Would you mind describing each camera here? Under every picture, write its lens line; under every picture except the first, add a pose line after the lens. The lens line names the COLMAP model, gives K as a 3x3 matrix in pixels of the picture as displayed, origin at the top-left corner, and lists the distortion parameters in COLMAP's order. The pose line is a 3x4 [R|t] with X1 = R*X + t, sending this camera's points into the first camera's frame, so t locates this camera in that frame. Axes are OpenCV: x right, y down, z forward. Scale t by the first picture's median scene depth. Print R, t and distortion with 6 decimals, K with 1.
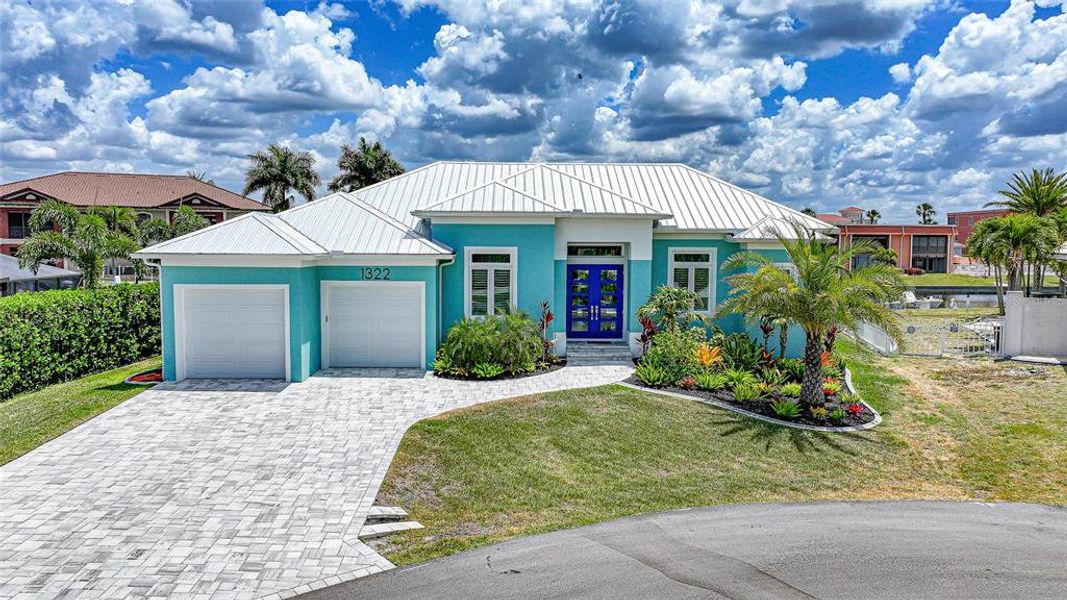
lens RADIAL K [[752.5, 0, 533.5], [0, 752.5, 300.0], [0, 0, 1]] dist [-0.000094, 0.000039]
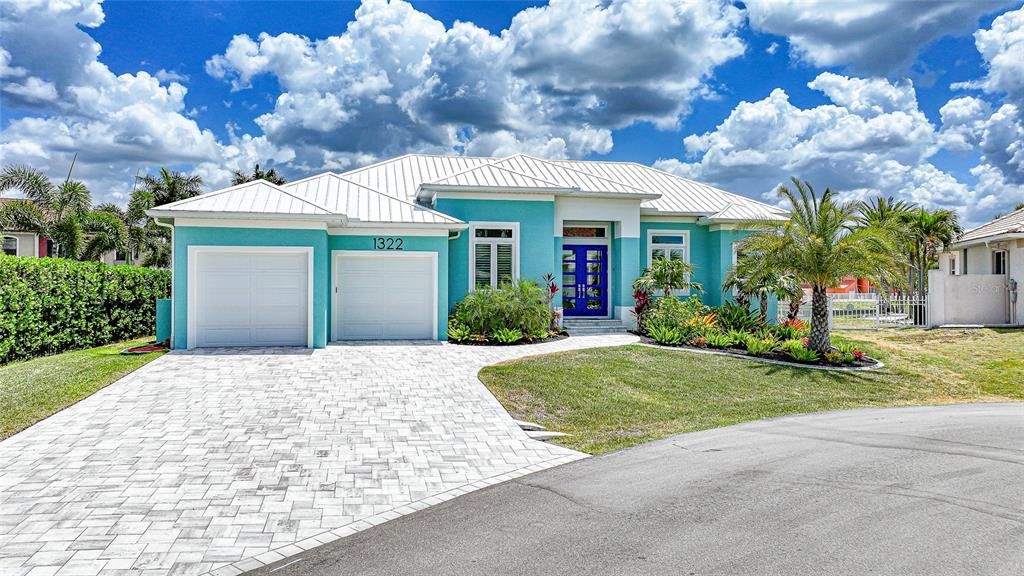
lens RADIAL K [[722.2, 0, 512.0], [0, 722.2, 288.0], [0, 0, 1]] dist [-0.000094, 0.000039]
pose [[0.983520, -0.004981, 0.180733, -0.218925], [0.019459, 0.996730, -0.078425, 0.100312], [-0.179751, 0.080649, 0.980401, 0.038648]]
